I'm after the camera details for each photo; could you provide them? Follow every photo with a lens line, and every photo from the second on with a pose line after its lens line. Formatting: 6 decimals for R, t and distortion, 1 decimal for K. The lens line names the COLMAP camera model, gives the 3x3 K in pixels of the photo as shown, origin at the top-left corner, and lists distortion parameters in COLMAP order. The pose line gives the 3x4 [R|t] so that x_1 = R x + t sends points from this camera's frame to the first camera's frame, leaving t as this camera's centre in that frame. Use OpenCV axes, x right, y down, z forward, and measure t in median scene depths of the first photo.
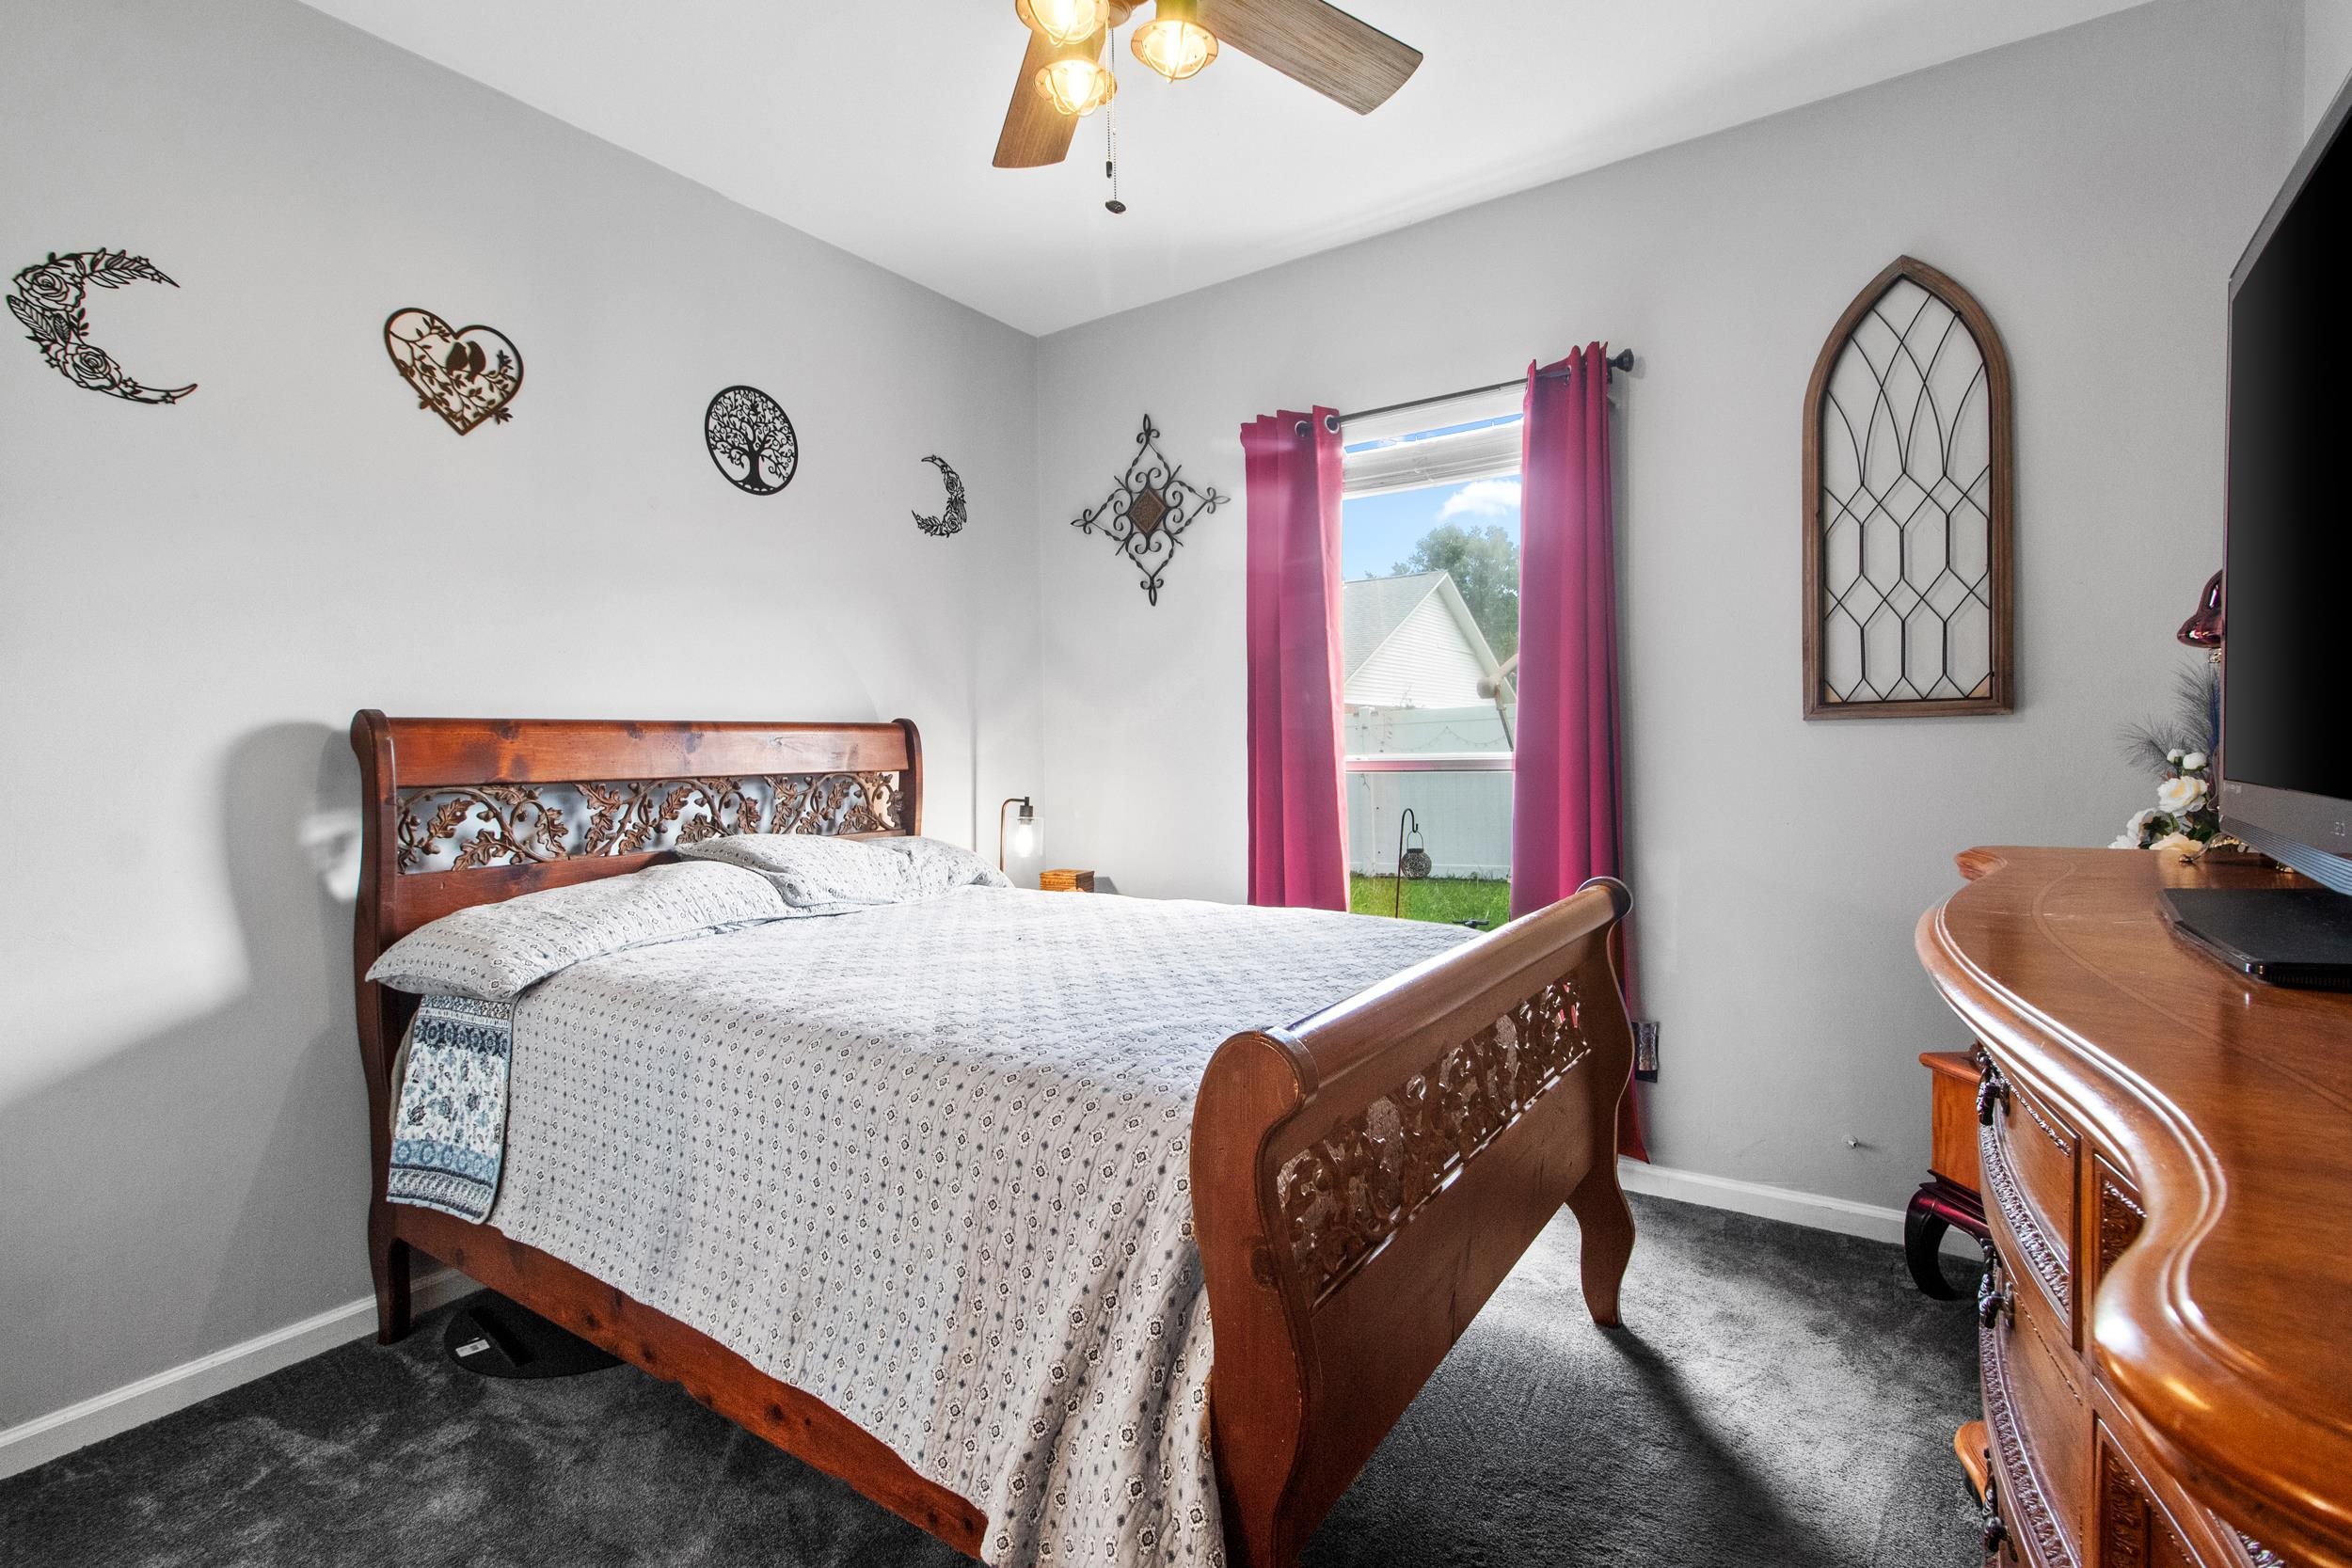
lens RADIAL K [[1137.8, 0, 1161.2], [0, 1137.8, 727.8], [0, 0, 1]] dist [-0.003214, 0.001186]
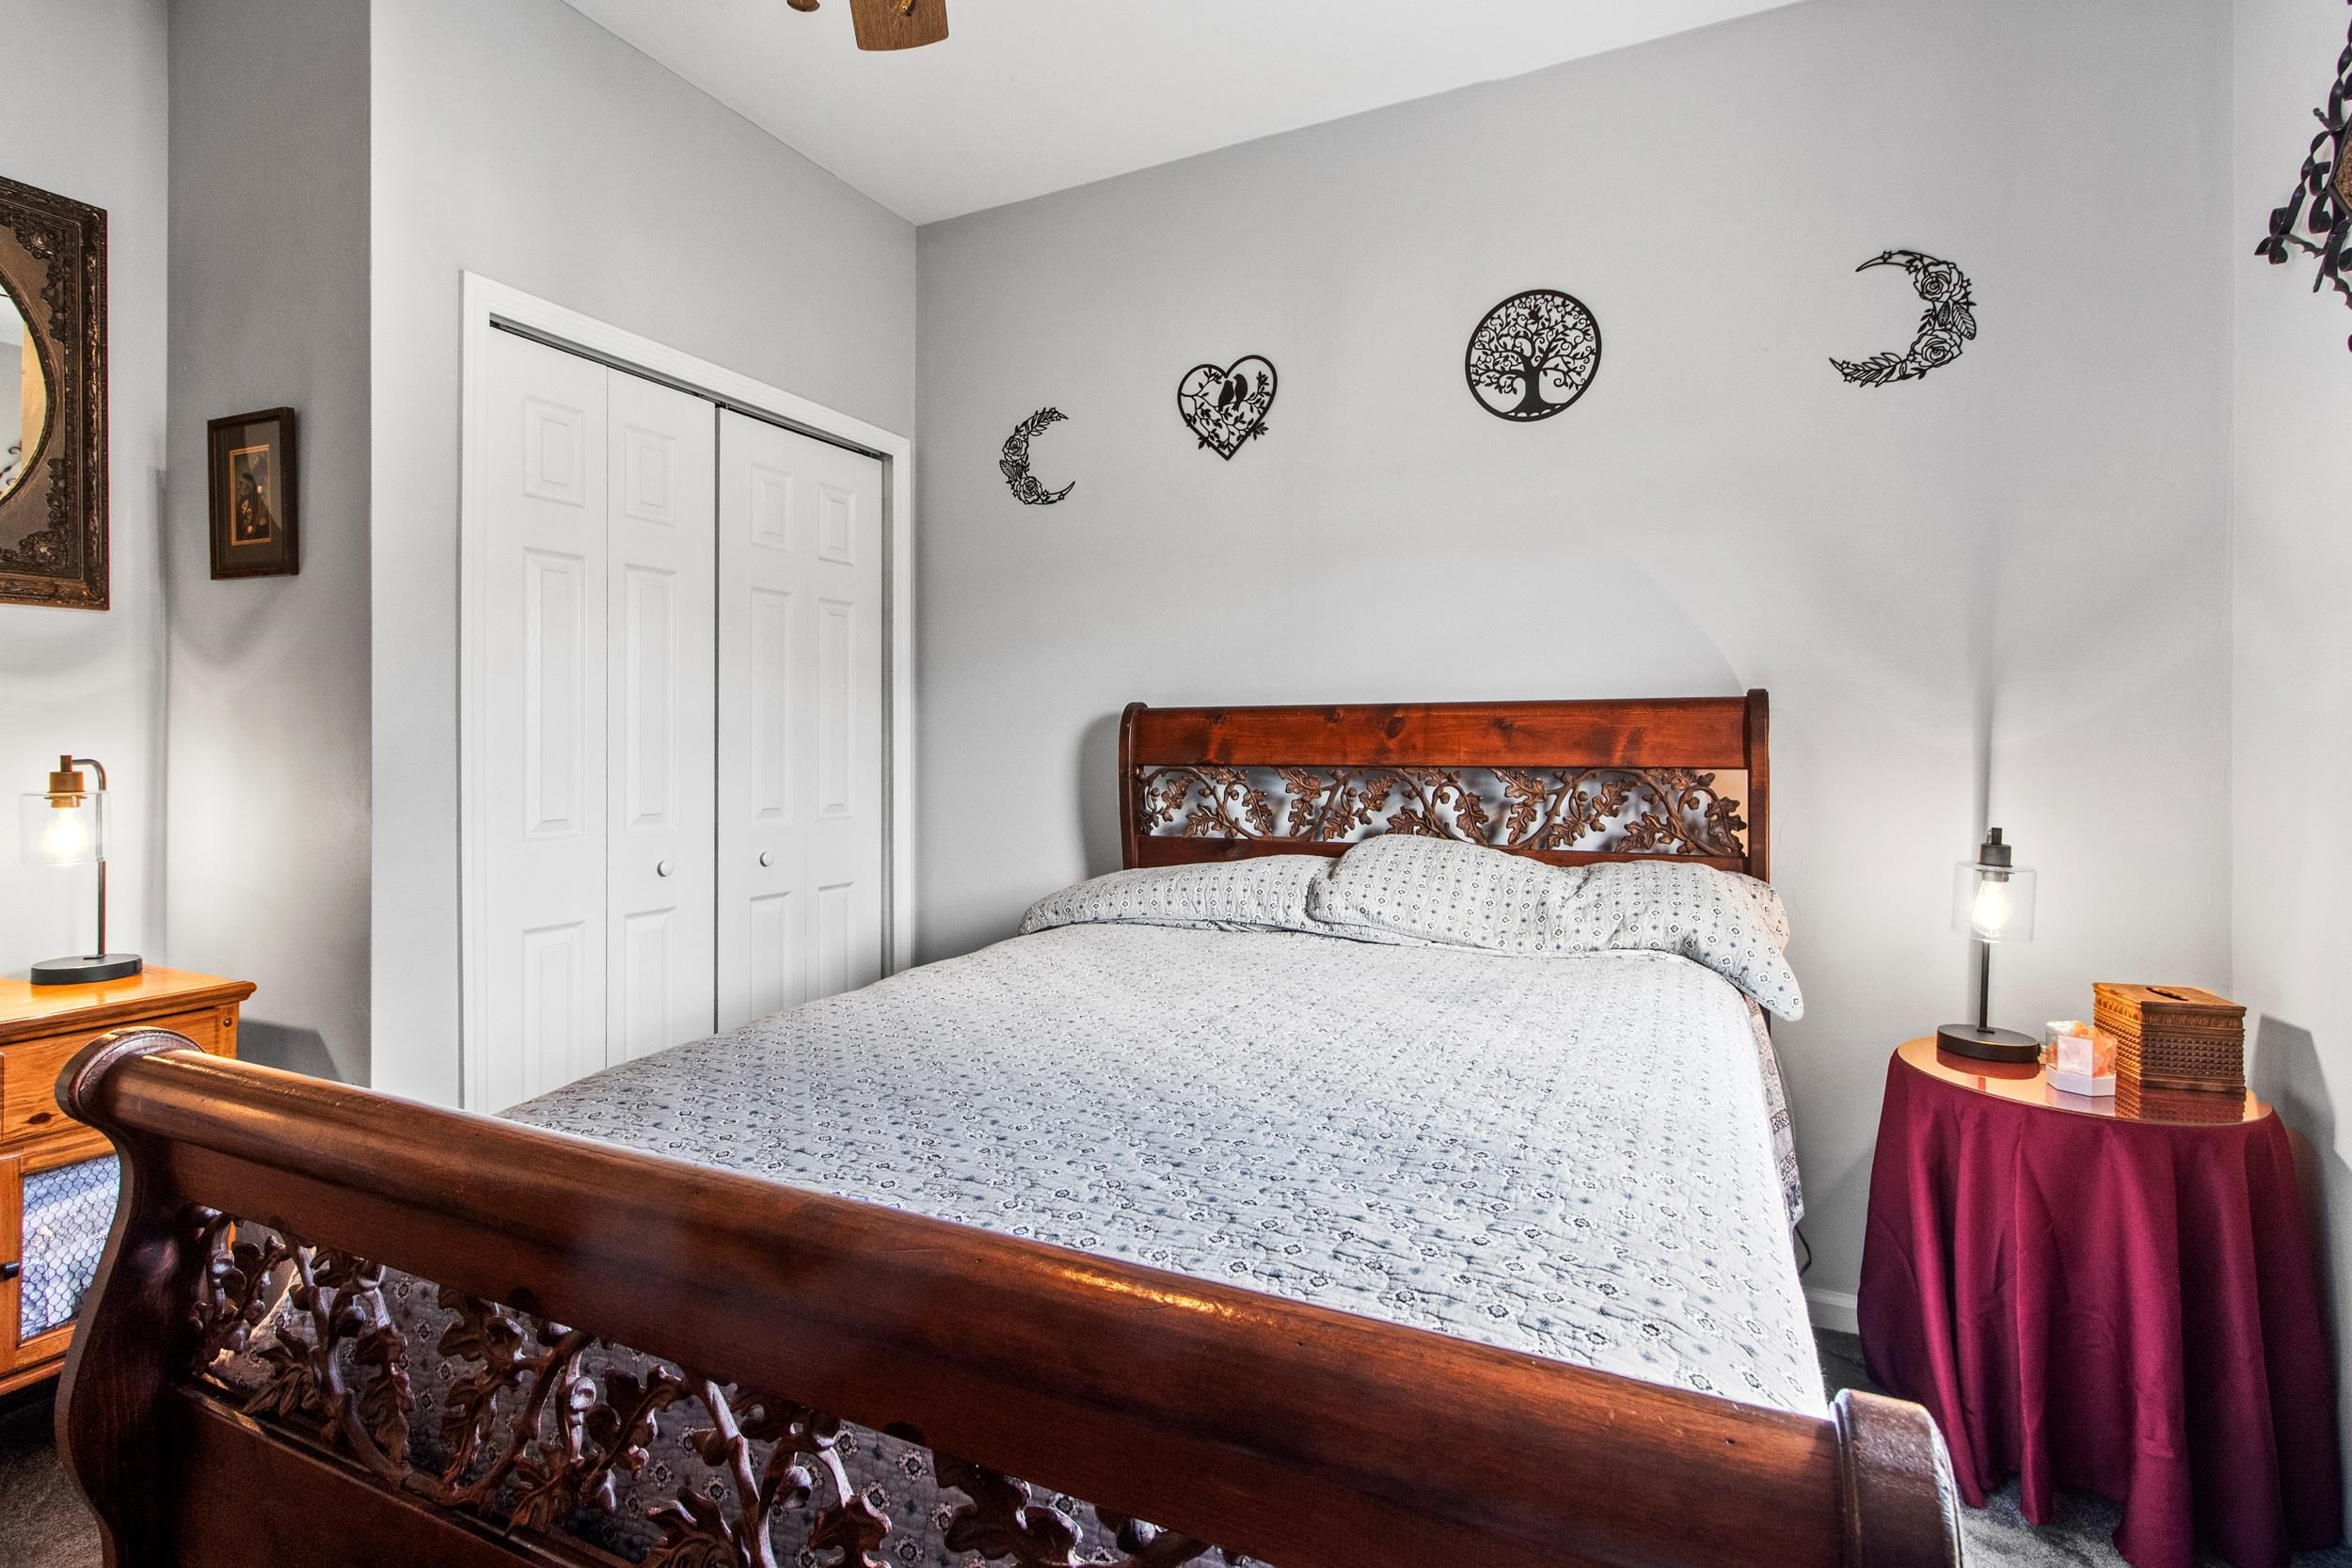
lens RADIAL K [[1137.8, 0, 1161.2], [0, 1137.8, 727.8], [0, 0, 1]] dist [-0.003214, 0.001186]
pose [[0.124276, 0.004056, -0.992239, 0.509483], [0.019665, 0.999785, 0.006550, 0.004170], [0.992053, -0.020327, 0.124169, 0.770253]]
